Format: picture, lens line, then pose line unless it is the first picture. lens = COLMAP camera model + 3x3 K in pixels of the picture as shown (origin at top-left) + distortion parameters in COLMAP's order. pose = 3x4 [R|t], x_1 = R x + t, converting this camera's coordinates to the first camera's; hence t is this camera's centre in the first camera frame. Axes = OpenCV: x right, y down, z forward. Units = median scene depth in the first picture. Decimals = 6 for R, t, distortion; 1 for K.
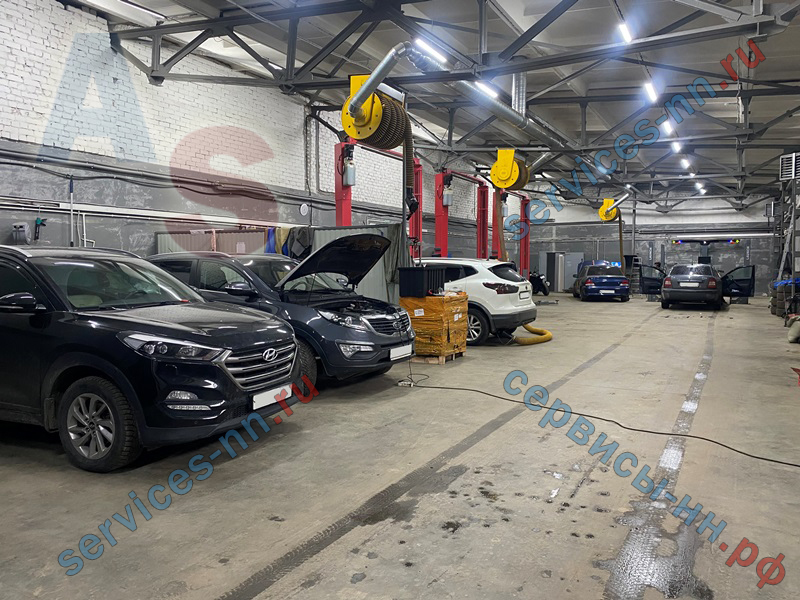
lens RADIAL K [[615.7, 0, 397.1], [0, 615.7, 294.6], [0, 0, 1]] dist [0.041708, -0.043757]
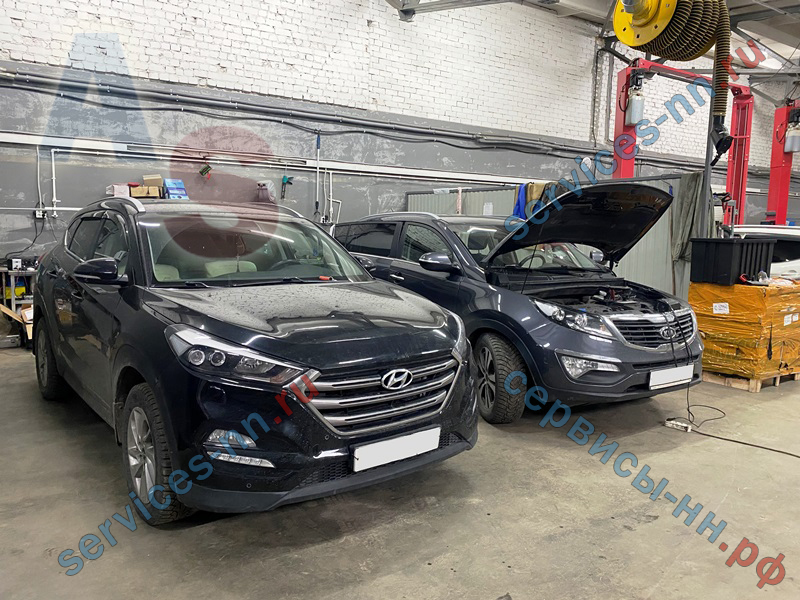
lens RADIAL K [[615.7, 0, 402.9], [0, 615.7, 288.3], [0, 0, 1]] dist [0.041708, -0.043757]
pose [[0.887550, 0.067341, -0.455764, 0.046917], [-0.047411, 0.997358, 0.055036, -0.017010], [0.458266, -0.027239, 0.888398, 0.343395]]
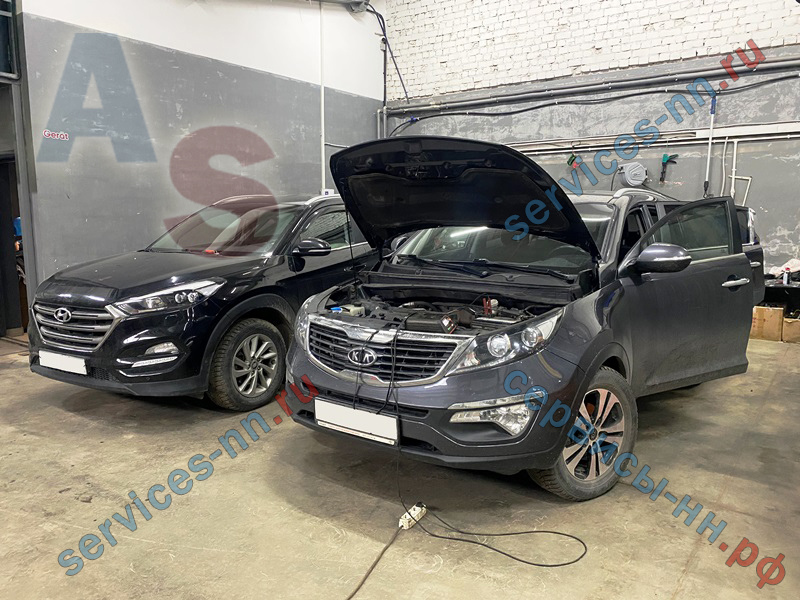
lens RADIAL K [[615.7, 0, 402.5], [0, 615.7, 289.8], [0, 0, 1]] dist [0.041708, -0.043757]
pose [[-0.122524, 0.123756, -0.984719, 0.427345], [-0.050127, 0.990157, 0.130676, -0.054390], [0.991199, 0.065372, -0.115115, 1.136407]]
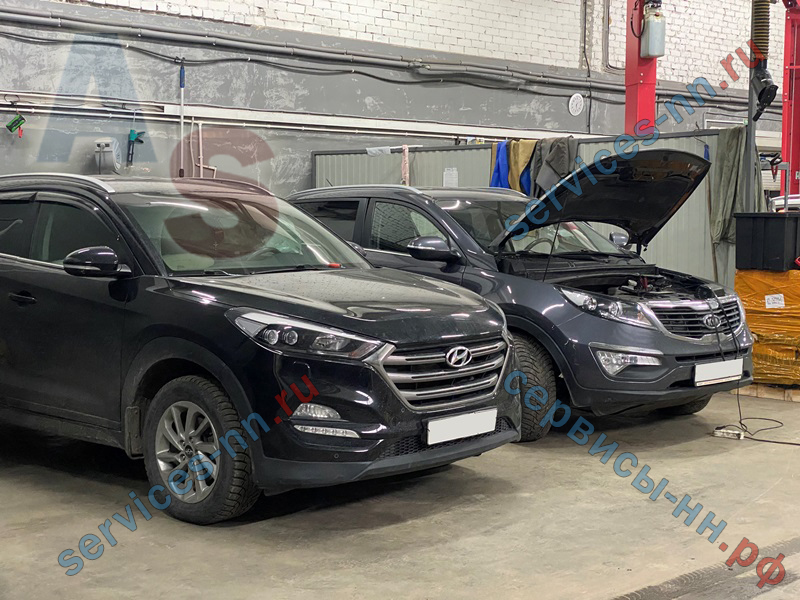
lens RADIAL K [[1213.8, 0, 397.9], [0, 1213.8, 277.8], [0, 0, 1]] dist [0.133363, 0.000000]
pose [[0.950441, 0.021682, -0.310149, 0.073557], [-0.019728, 0.999761, 0.009436, 0.008014], [0.310280, -0.002849, 0.950641, -0.100416]]
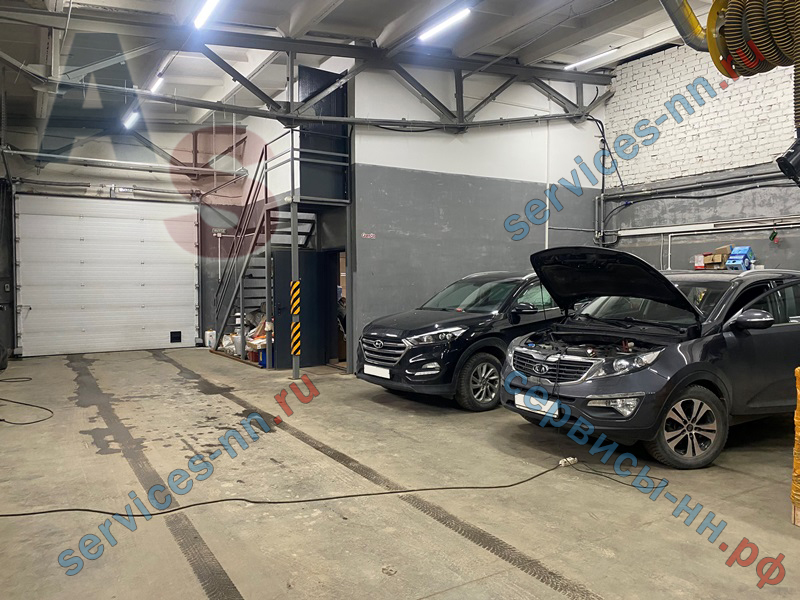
lens RADIAL K [[615.7, 0, 390.0], [0, 615.7, 289.0], [0, 0, 1]] dist [0.041708, -0.043757]
pose [[-0.504381, 0.018772, -0.863277, 0.784631], [-0.040888, 0.998123, 0.045593, -0.078264], [0.862512, 0.058294, -0.502667, 1.286586]]
